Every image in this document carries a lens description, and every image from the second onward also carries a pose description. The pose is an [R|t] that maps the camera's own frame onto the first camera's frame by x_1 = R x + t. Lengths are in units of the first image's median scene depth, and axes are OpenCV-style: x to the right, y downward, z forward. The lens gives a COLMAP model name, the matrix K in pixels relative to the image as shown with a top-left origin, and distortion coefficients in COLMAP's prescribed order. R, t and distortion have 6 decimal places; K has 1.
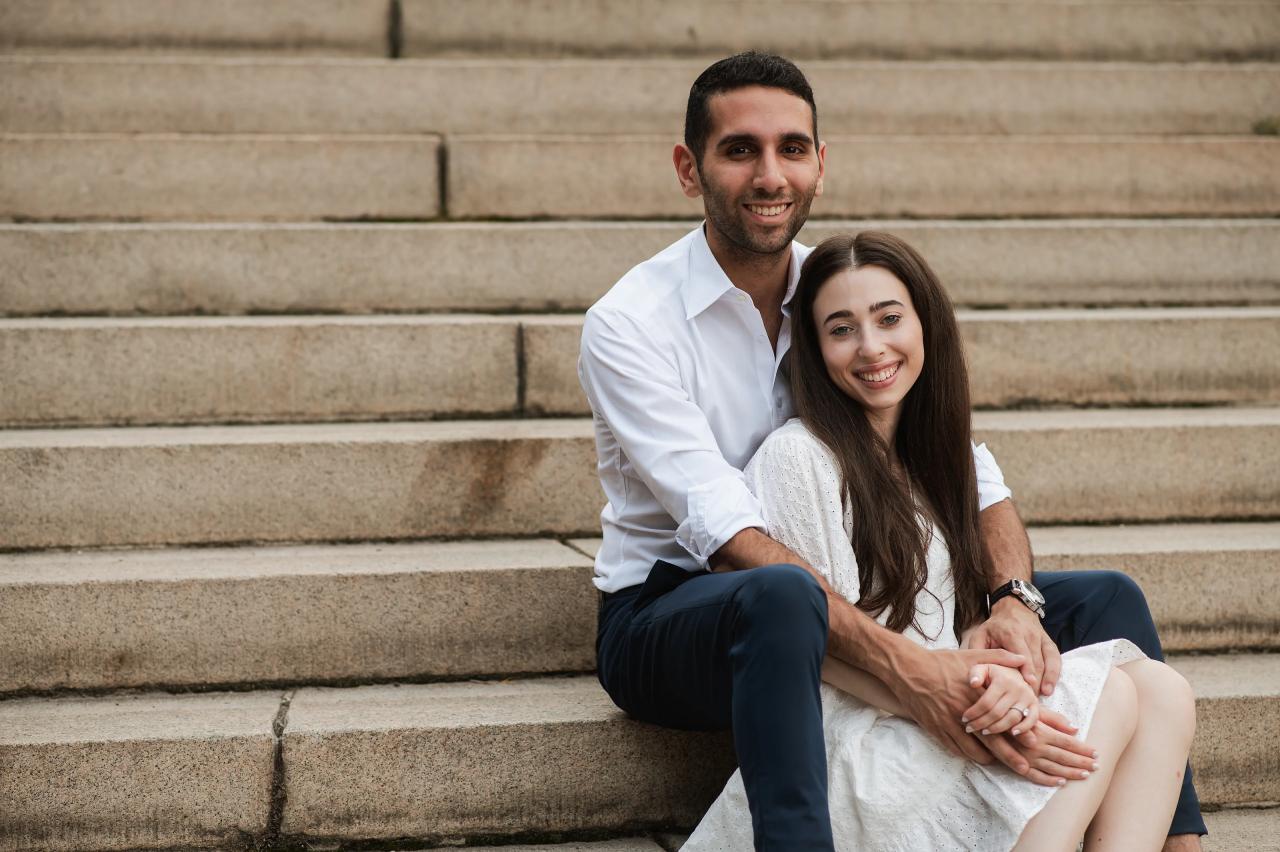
lens RADIAL K [[3031.6, 0, 640.0], [0, 3031.6, 426.0], [0, 0, 1]] dist [0.026795, 0.445989]
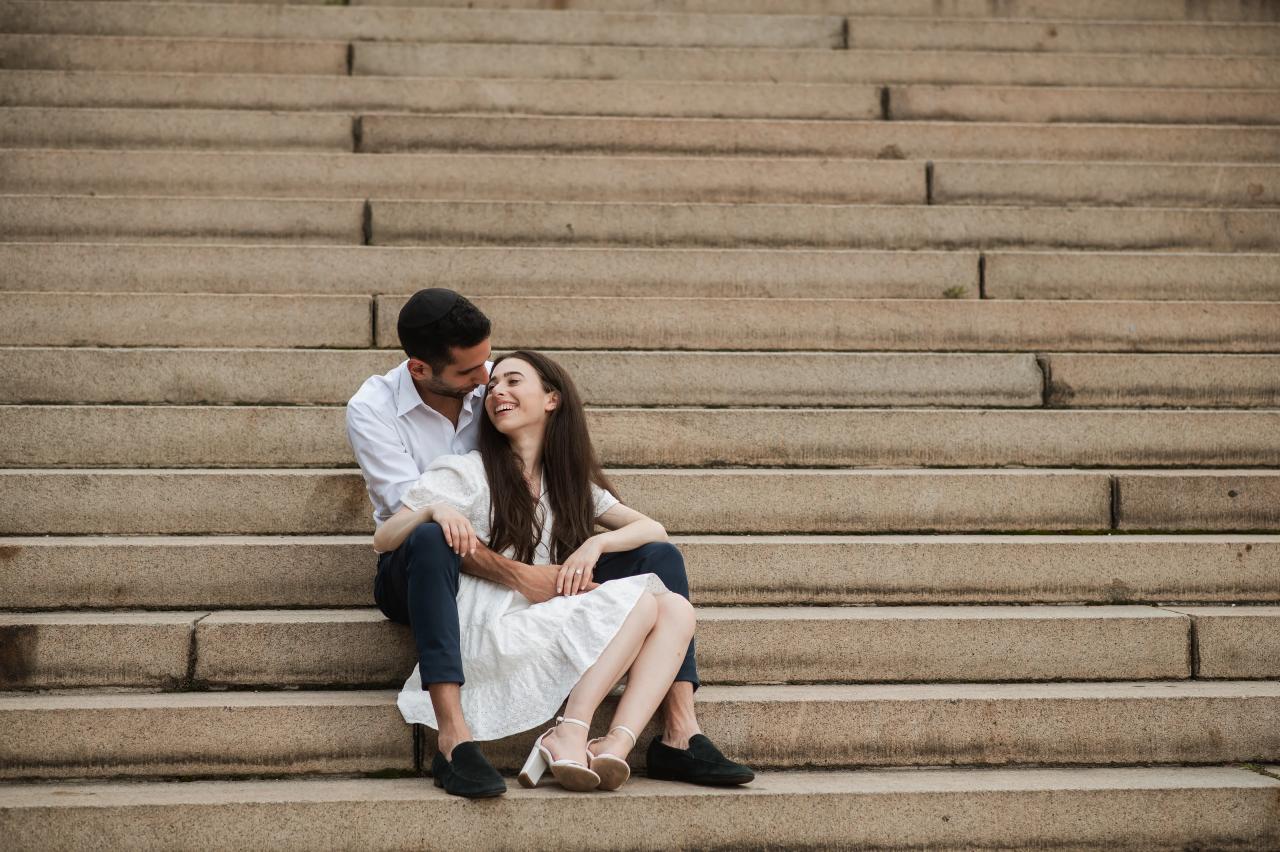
lens RADIAL K [[3031.6, 0, 640.0], [0, 3031.6, 426.0], [0, 0, 1]] dist [0.026795, 0.445989]
pose [[0.996360, 0.008680, -0.084799, 0.233600], [-0.013528, 0.998296, -0.056765, 0.066331], [0.084161, 0.057705, 0.994780, -0.607354]]
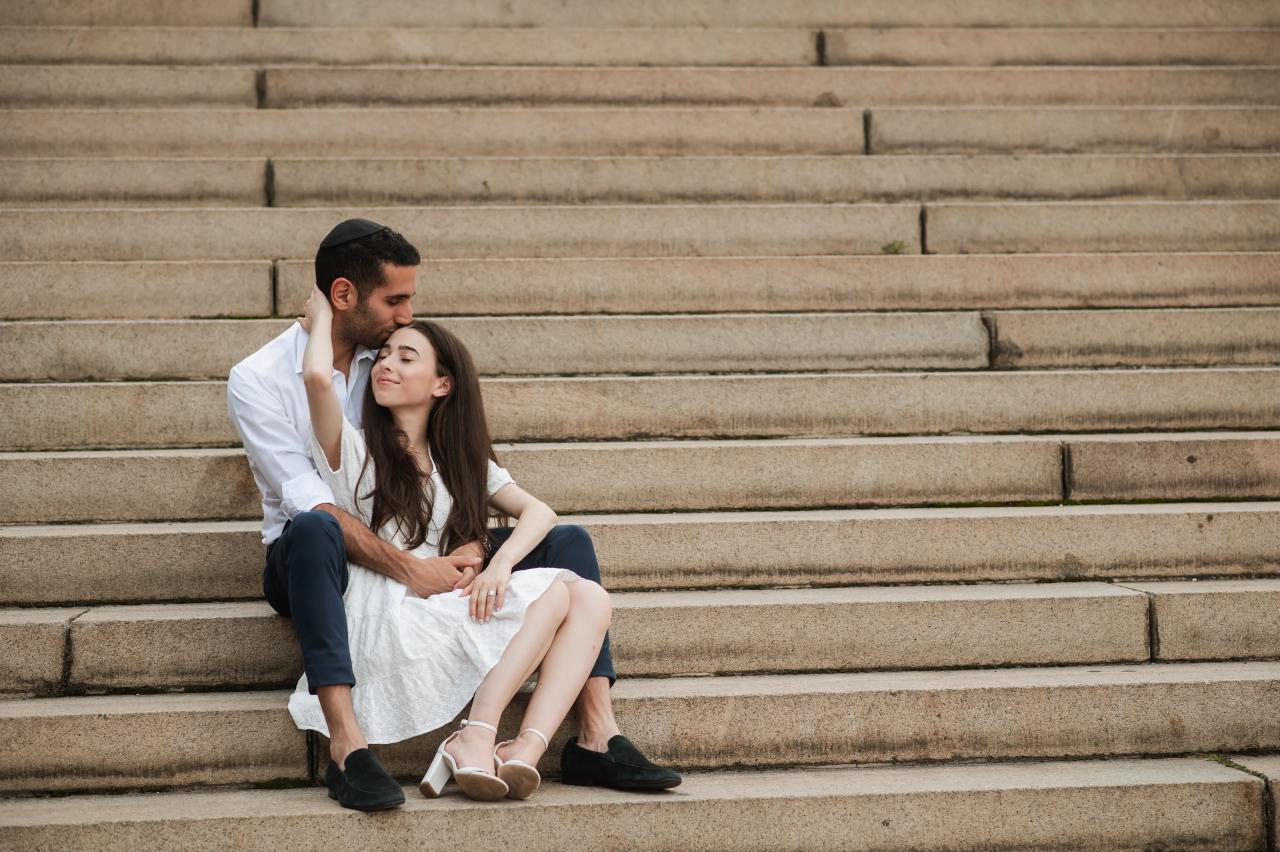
lens RADIAL K [[3031.6, 0, 640.0], [0, 3031.6, 426.0], [0, 0, 1]] dist [0.026795, 0.445989]
pose [[0.997433, -0.006445, -0.071310, 0.245159], [0.003455, 0.999113, -0.041966, 0.052080], [0.071517, 0.041612, 0.996571, -0.495571]]
